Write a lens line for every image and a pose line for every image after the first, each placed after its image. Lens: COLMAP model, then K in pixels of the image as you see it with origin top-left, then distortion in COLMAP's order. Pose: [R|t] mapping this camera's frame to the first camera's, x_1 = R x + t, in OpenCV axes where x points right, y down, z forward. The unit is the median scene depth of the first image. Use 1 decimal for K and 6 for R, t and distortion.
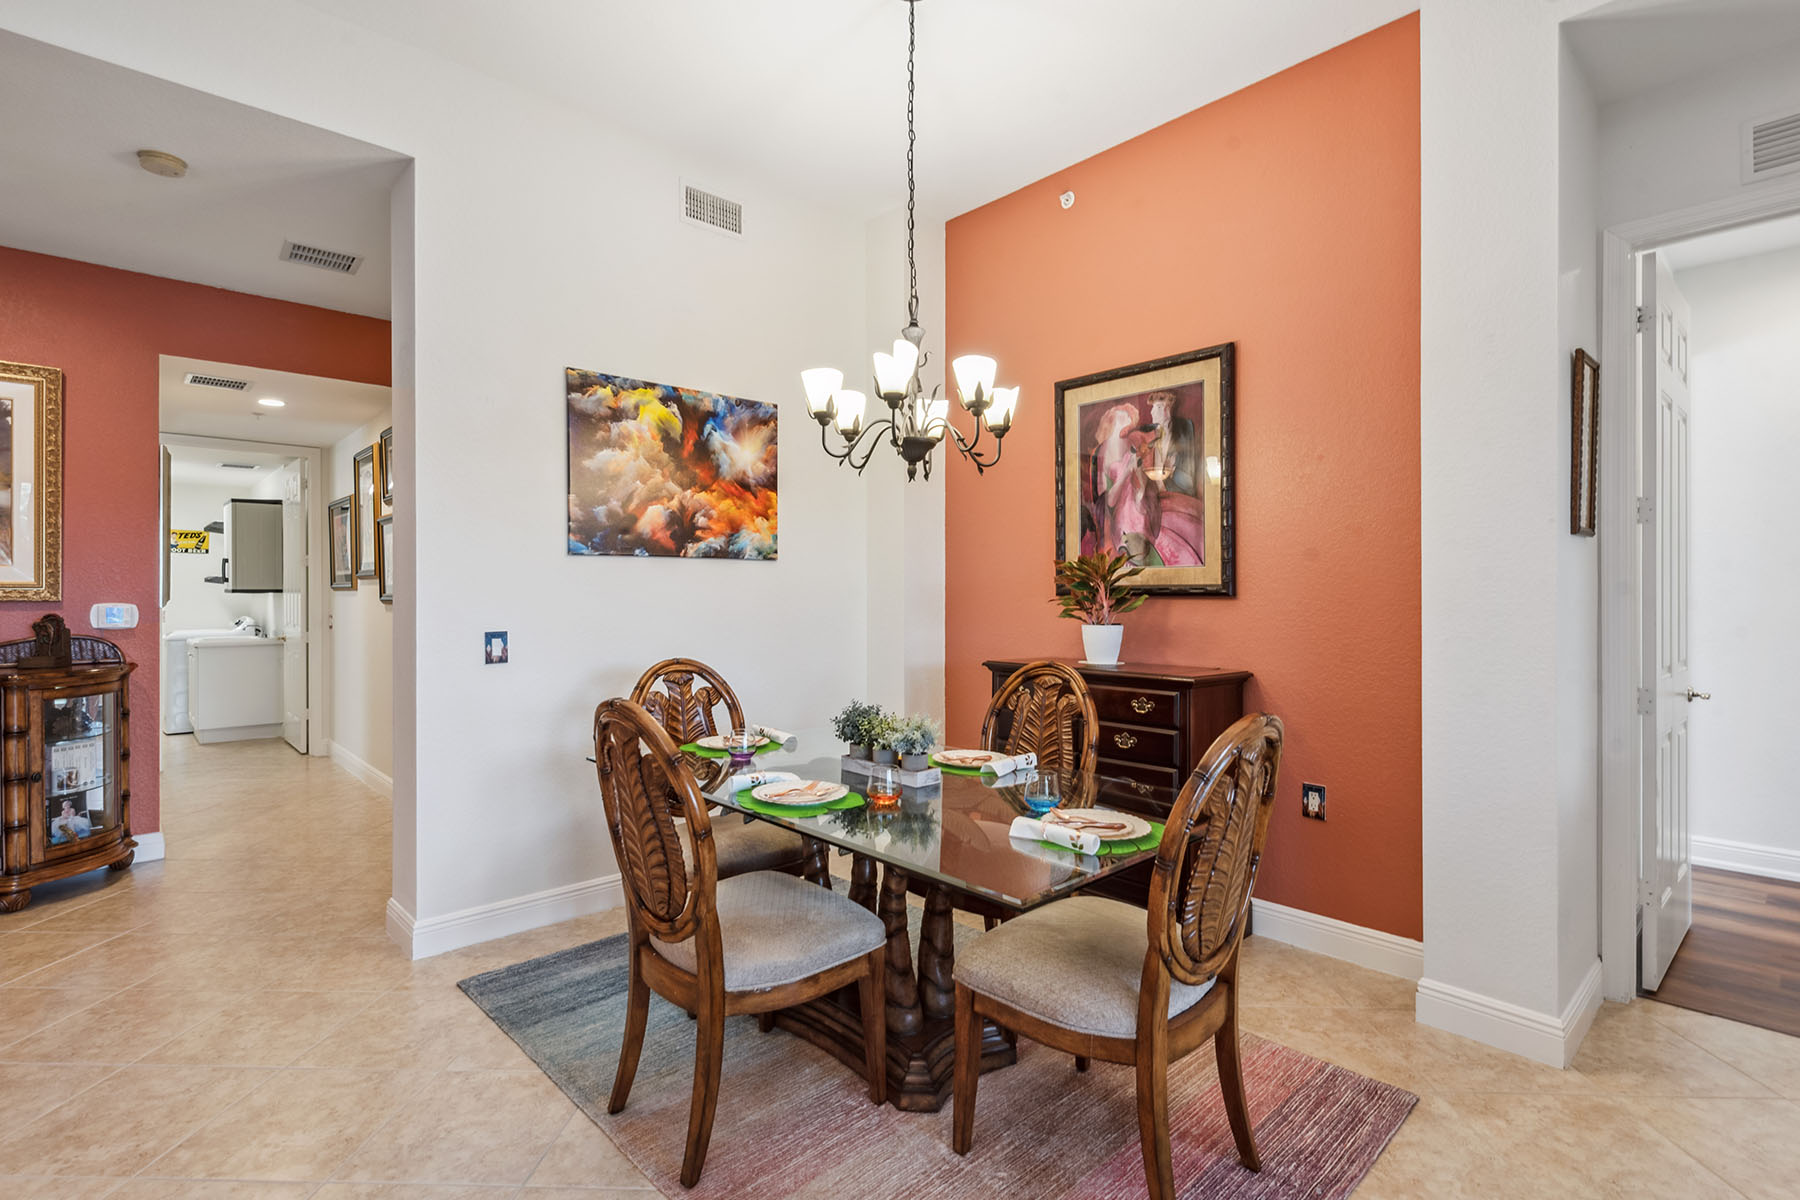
lens RADIAL K [[850.6, 0, 896.7], [0, 850.6, 598.5], [0, 0, 1]] dist [0.003982, -0.000581]
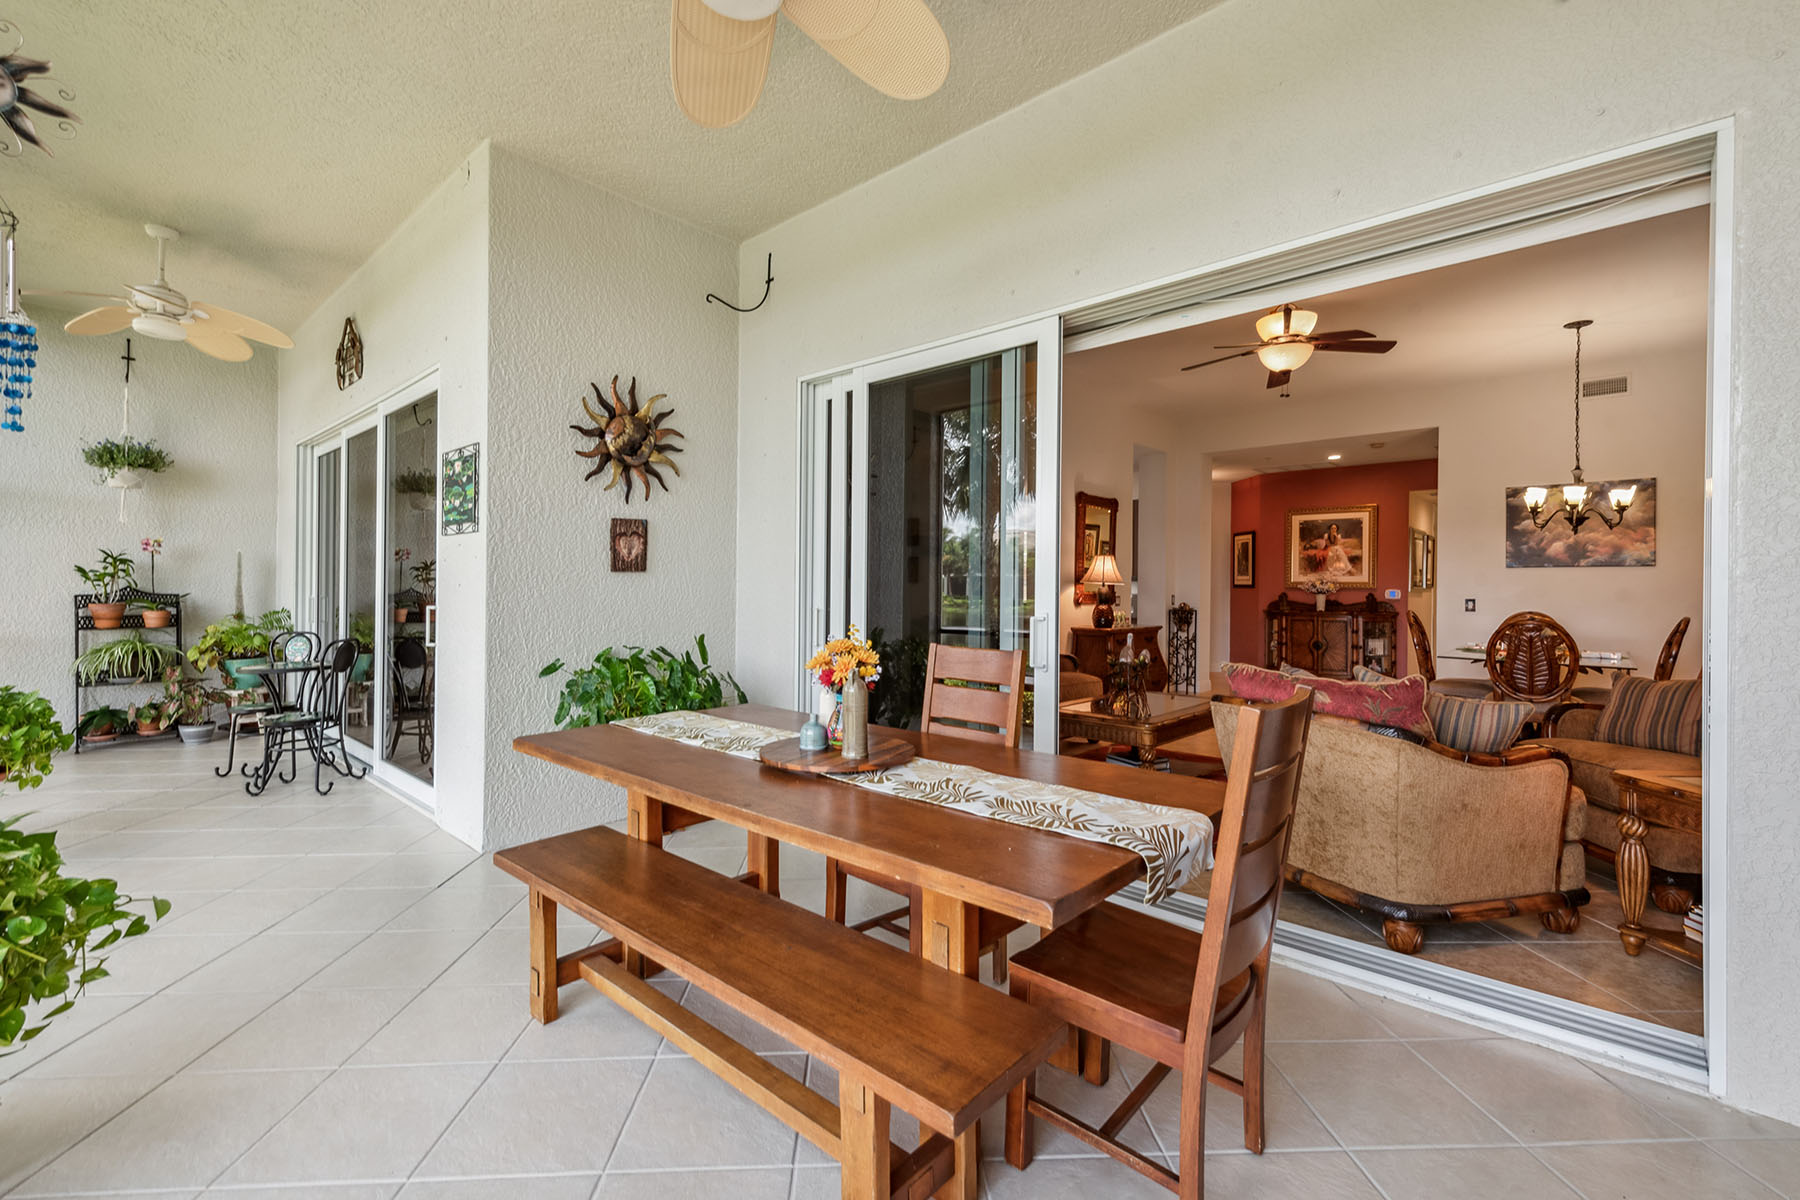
lens RADIAL K [[772.0, 0, 897.1], [0, 772.0, 593.9], [0, 0, 1]] dist [0.000658, -0.001344]
pose [[0.087918, 0.007397, -0.996100, 1.456531], [-0.010704, 0.999922, 0.006480, 0.023406], [0.996070, 0.010092, 0.087991, -0.792946]]
